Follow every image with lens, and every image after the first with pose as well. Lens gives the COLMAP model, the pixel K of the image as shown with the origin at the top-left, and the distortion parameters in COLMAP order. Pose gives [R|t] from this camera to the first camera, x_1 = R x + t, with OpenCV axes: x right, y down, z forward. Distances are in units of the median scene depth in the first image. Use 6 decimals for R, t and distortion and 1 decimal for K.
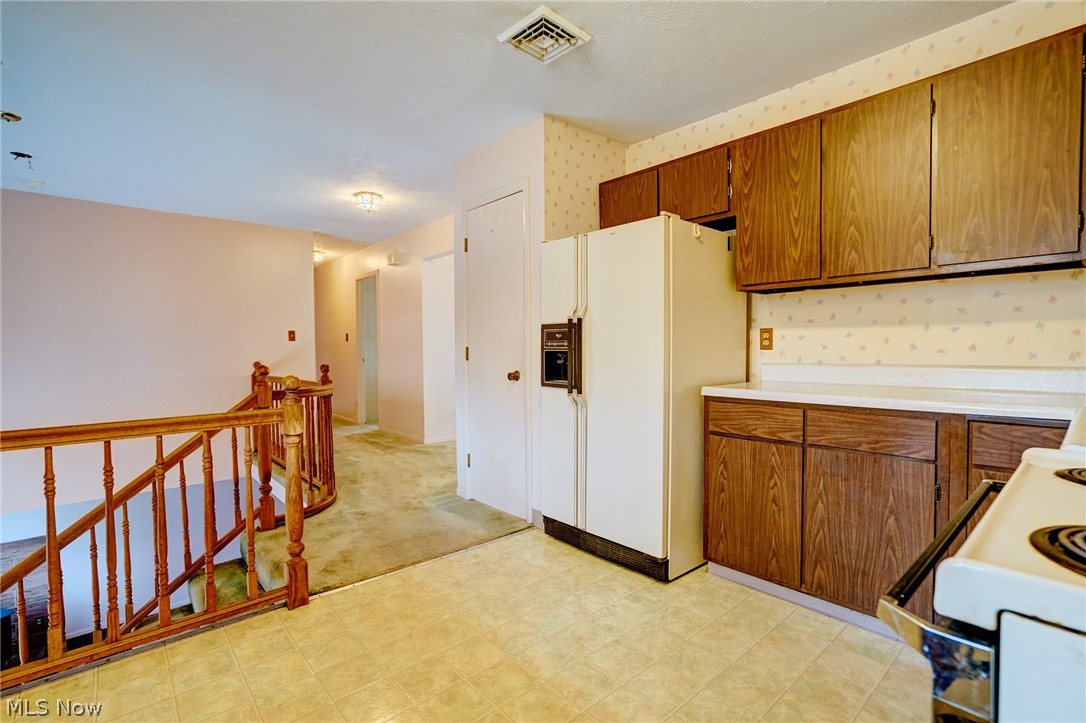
lens RADIAL K [[500.7, 0, 540.6], [0, 500.7, 364.5], [0, 0, 1]] dist [-0.042790, 0.029151]
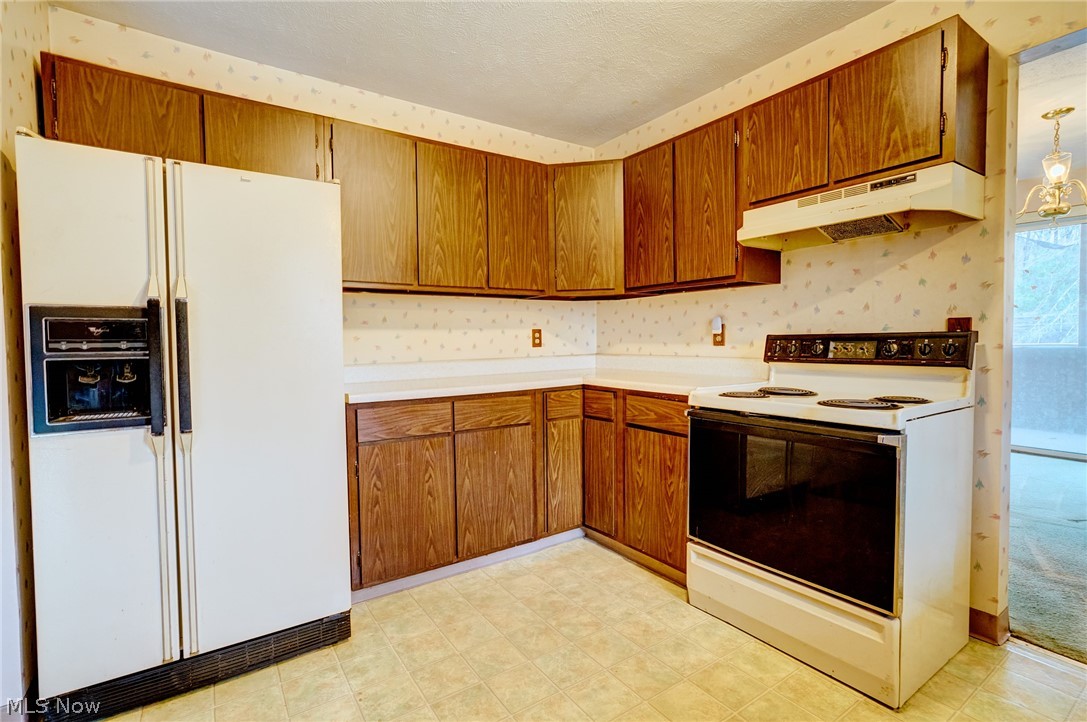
lens RADIAL K [[501.2, 0, 541.1], [0, 501.2, 364.0], [0, 0, 1]] dist [-0.042790, 0.029151]
pose [[0.134037, -0.038543, 0.990226, -0.537998], [0.050314, 0.998219, 0.032044, -0.020223], [-0.989698, 0.045527, 0.135738, 0.608218]]
